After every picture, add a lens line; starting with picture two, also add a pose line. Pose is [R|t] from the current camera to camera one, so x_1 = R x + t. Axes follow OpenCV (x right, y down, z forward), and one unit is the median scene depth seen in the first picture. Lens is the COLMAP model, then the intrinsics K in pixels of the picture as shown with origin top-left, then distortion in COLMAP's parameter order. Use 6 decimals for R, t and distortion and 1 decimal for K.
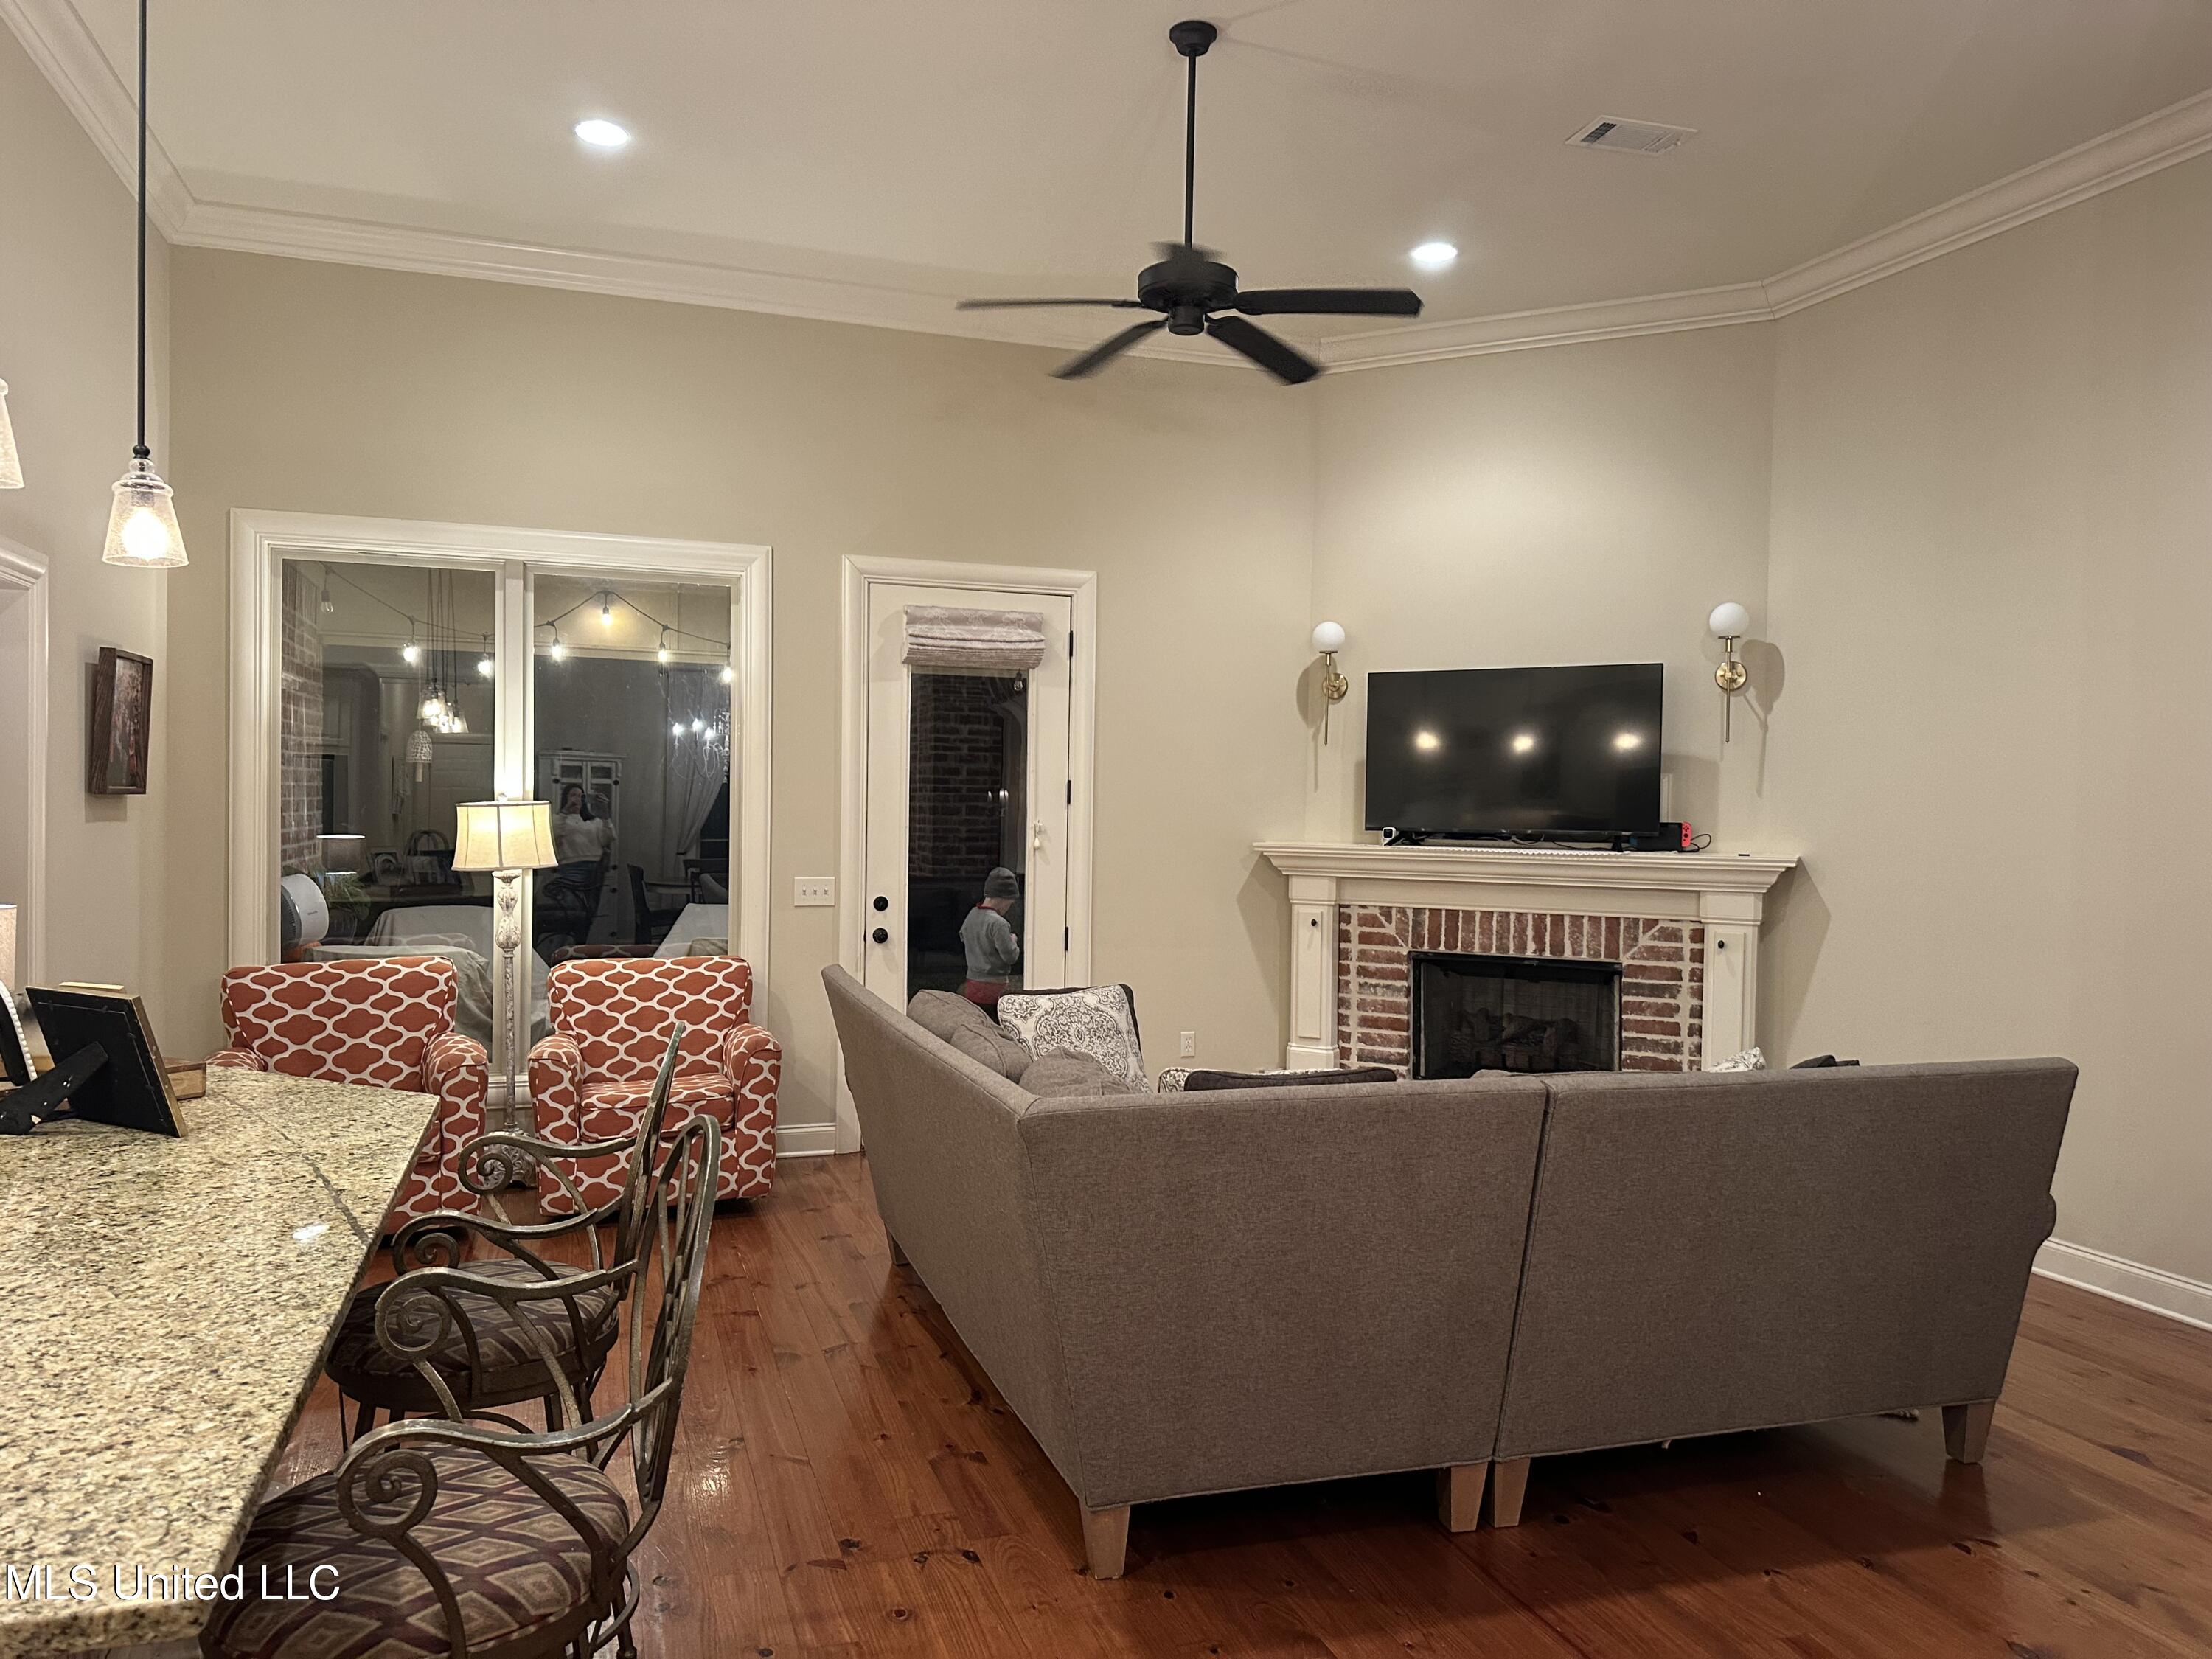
lens RADIAL K [[1565.8, 0, 1089.5], [0, 1565.8, 829.1], [0, 0, 1]] dist [0.142342, -0.210773]
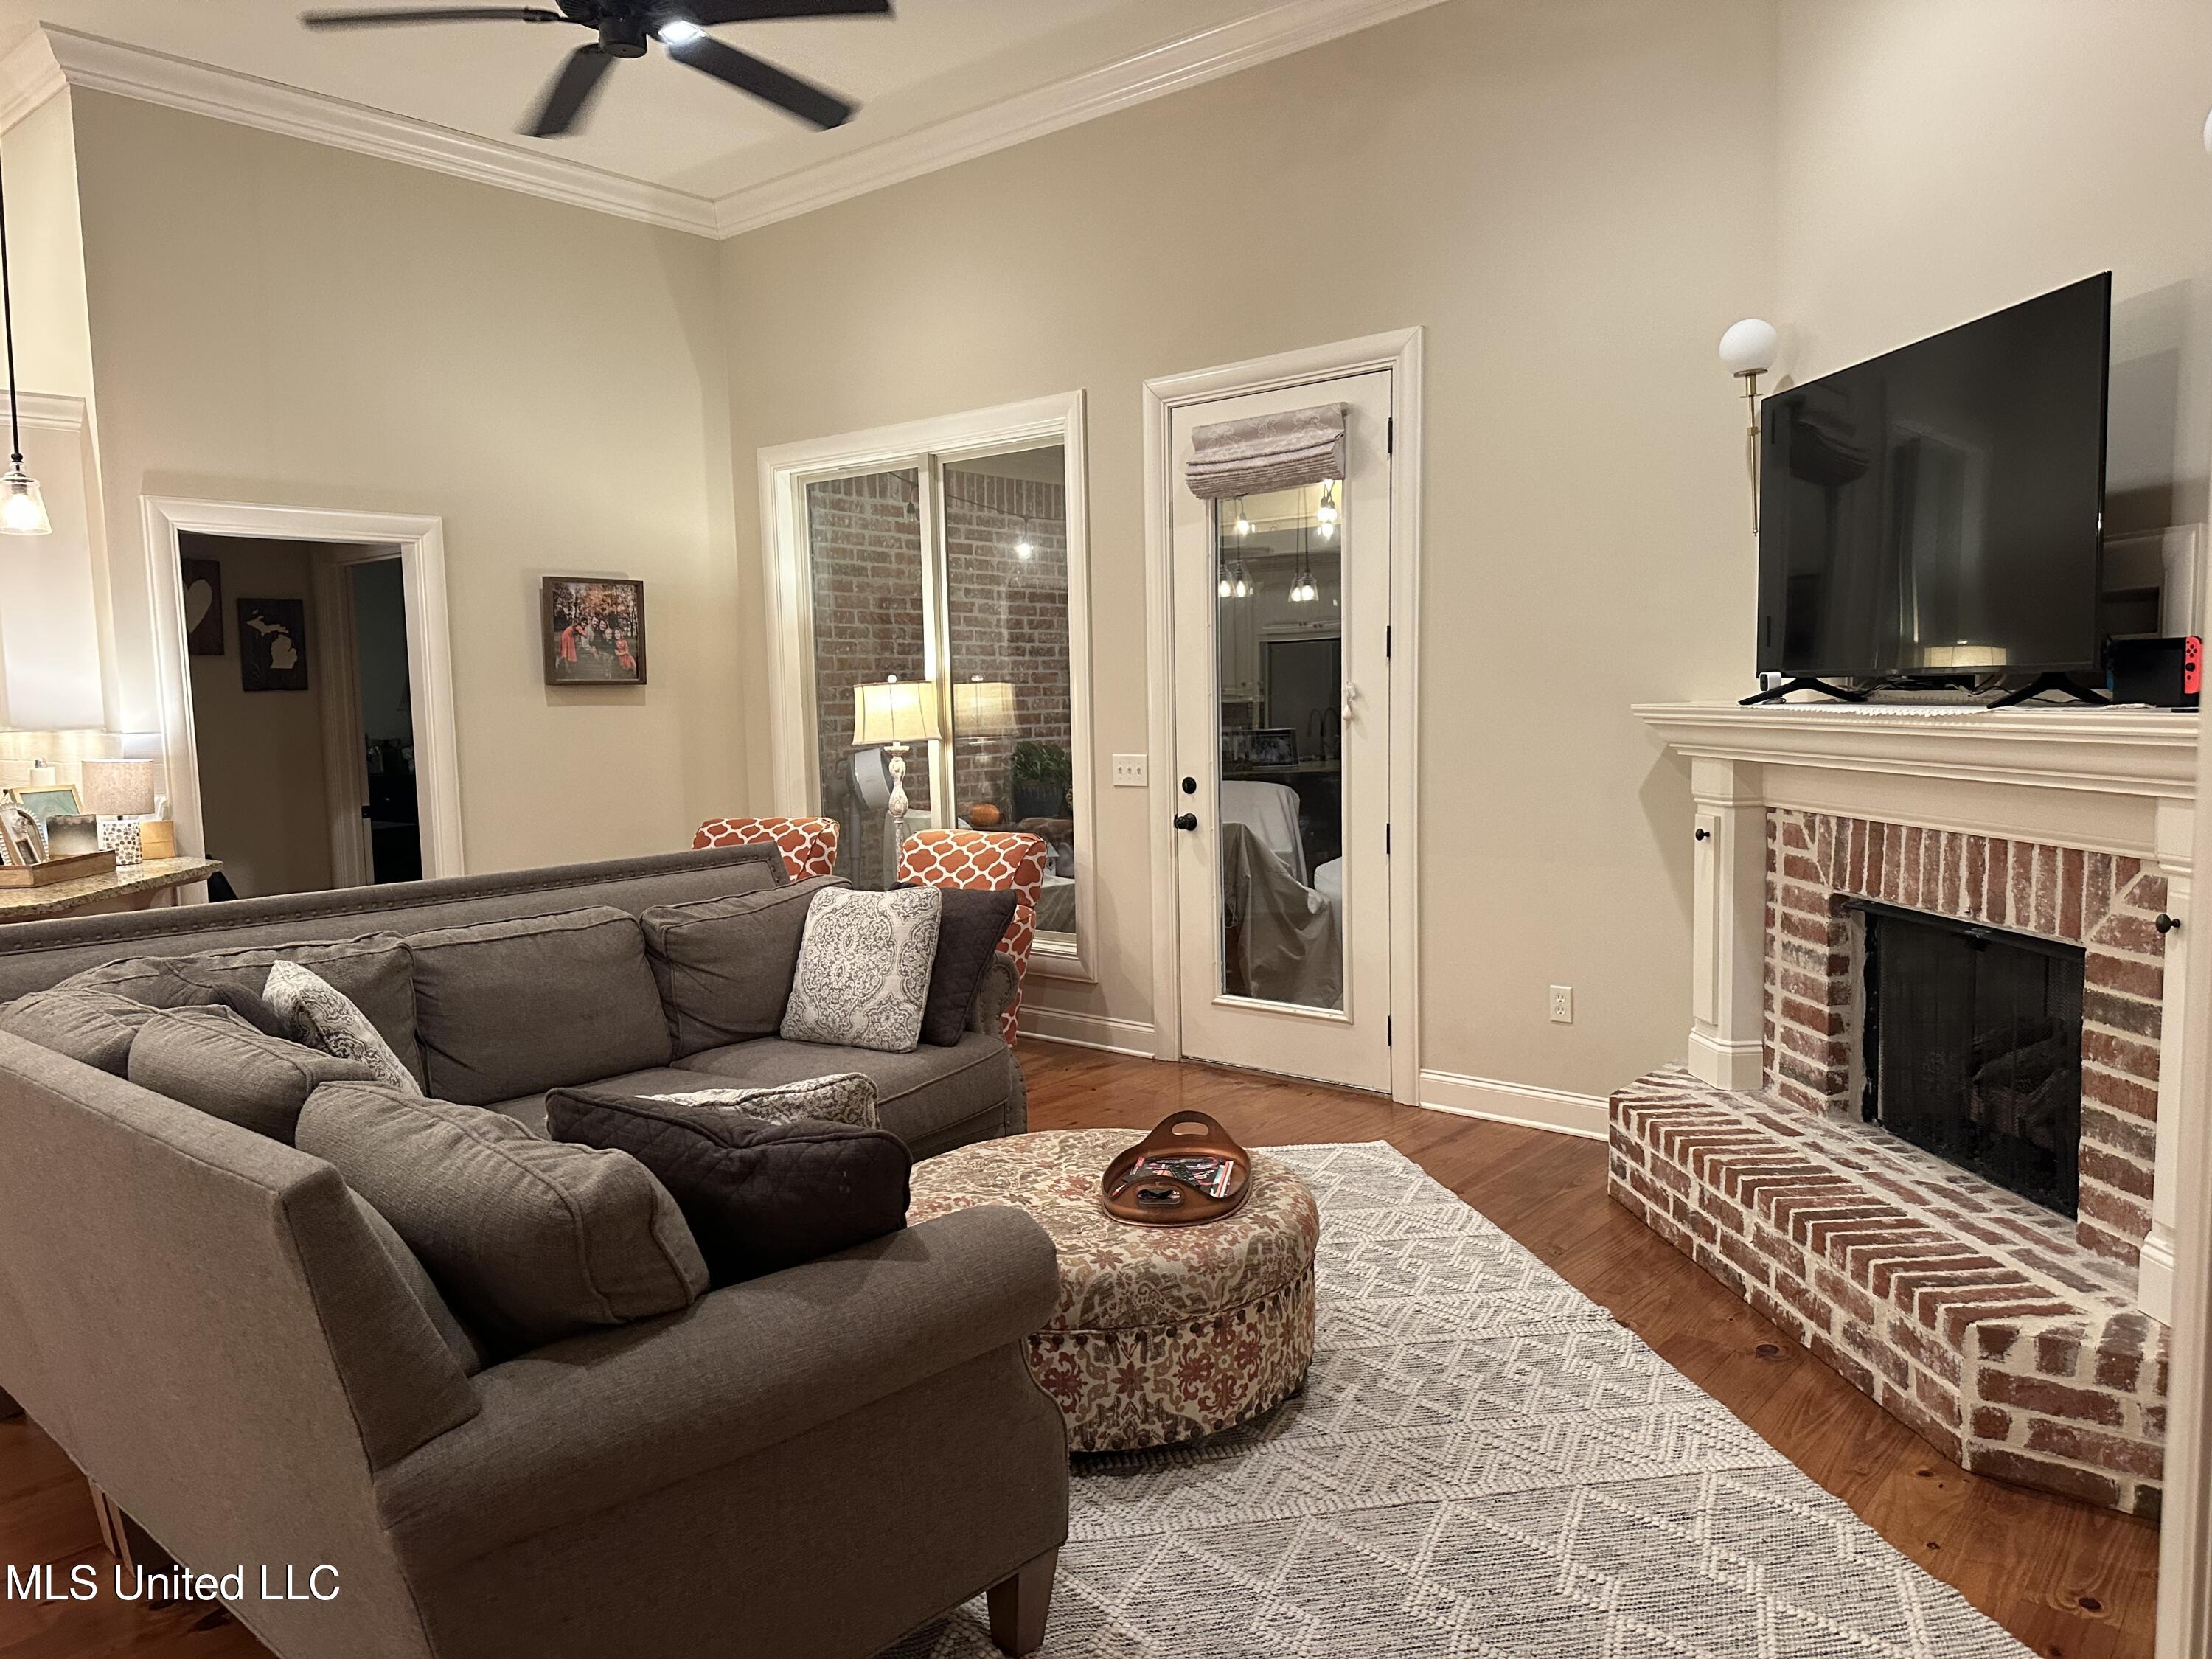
lens RADIAL K [[1565.8, 0, 1089.5], [0, 1565.8, 829.1], [0, 0, 1]] dist [0.142342, -0.210773]
pose [[0.513760, 0.047905, -0.856595, 0.572338], [0.015501, 0.997759, 0.065097, 0.014438], [0.857794, -0.046722, 0.511866, 0.504570]]
